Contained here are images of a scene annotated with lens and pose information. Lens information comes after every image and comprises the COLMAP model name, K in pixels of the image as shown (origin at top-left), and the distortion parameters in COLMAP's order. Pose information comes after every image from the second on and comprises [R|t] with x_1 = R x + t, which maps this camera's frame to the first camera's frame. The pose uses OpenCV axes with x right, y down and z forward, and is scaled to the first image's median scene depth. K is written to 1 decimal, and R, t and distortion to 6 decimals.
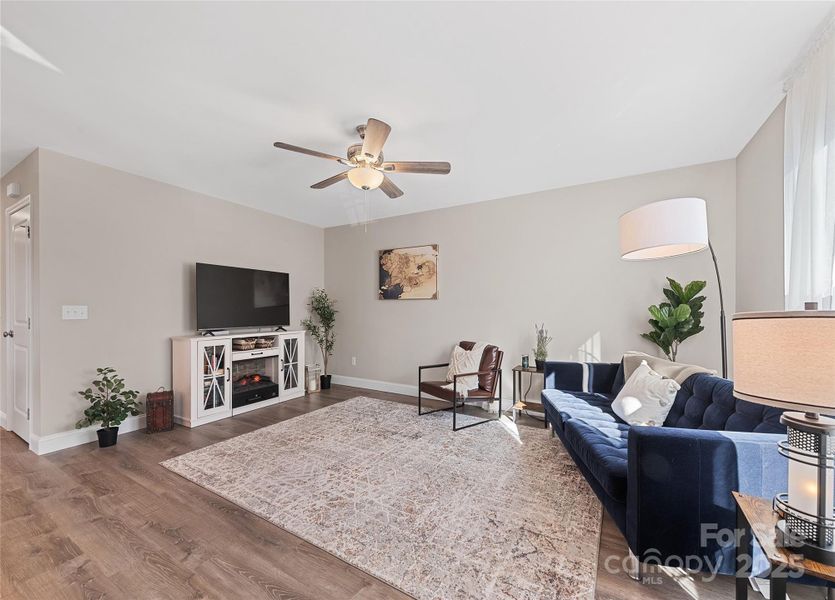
lens RADIAL K [[331.4, 0, 419.1], [0, 331.4, 307.4], [0, 0, 1]] dist [0.012369, -0.003730]
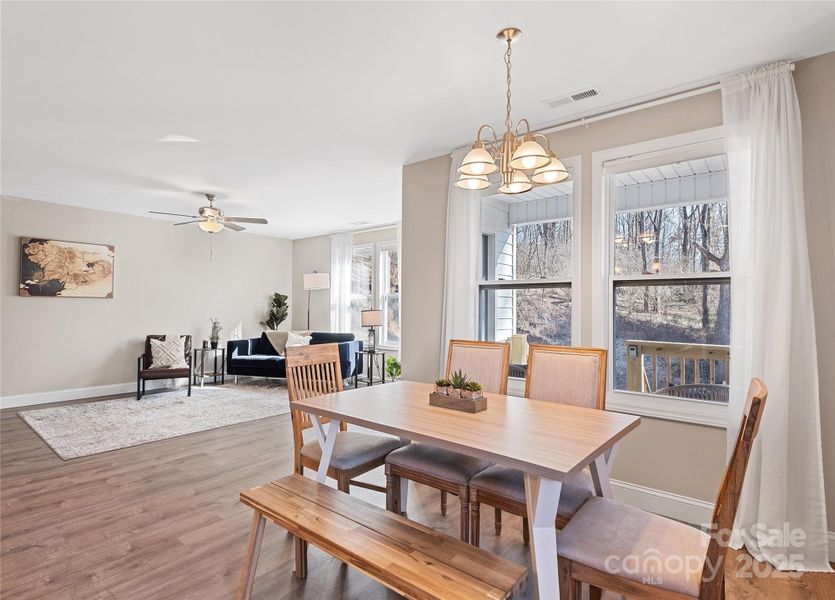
lens RADIAL K [[429.2, 0, 417.1], [0, 429.2, 301.2], [0, 0, 1]] dist [0.013077, -0.006438]
pose [[0.150604, 0.015801, 0.988468, -1.138692], [-0.008174, 0.999858, -0.014738, -0.003145], [-0.988560, -0.005860, 0.150712, -0.151370]]
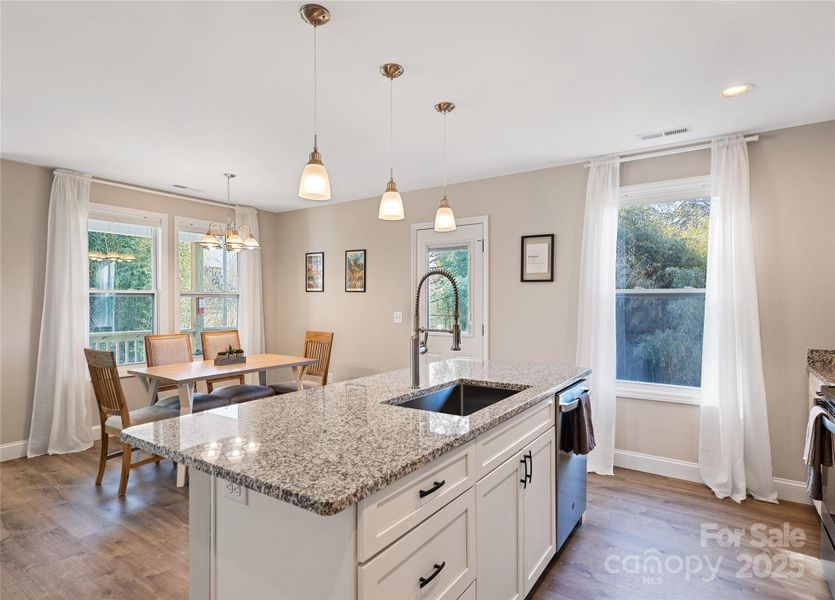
lens RADIAL K [[448.1, 0, 420.6], [0, 448.1, 302.4], [0, 0, 1]] dist [0.004548, -0.003634]
pose [[-0.997958, -0.004295, 0.063726, -1.139996], [-0.003882, 0.999971, 0.006595, -0.033843], [-0.063753, 0.006334, -0.997946, 0.761457]]
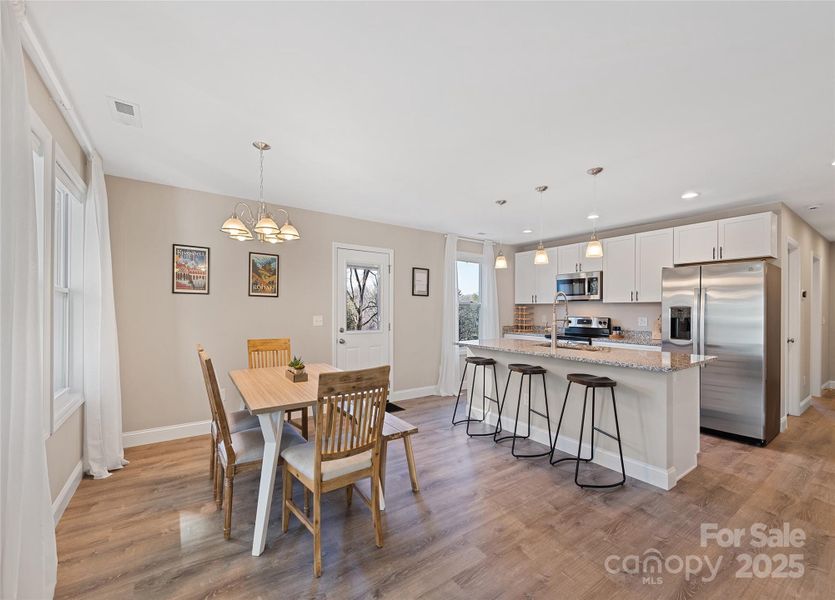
lens RADIAL K [[347.4, 0, 419.3], [0, 347.4, 306.3], [0, 0, 1]] dist [0.016519, 0.000051]
pose [[-0.422806, -0.015136, -0.906094, -0.238503], [-0.007757, 0.999884, -0.013083, -0.019644], [0.906187, 0.001497, -0.422875, 0.316168]]
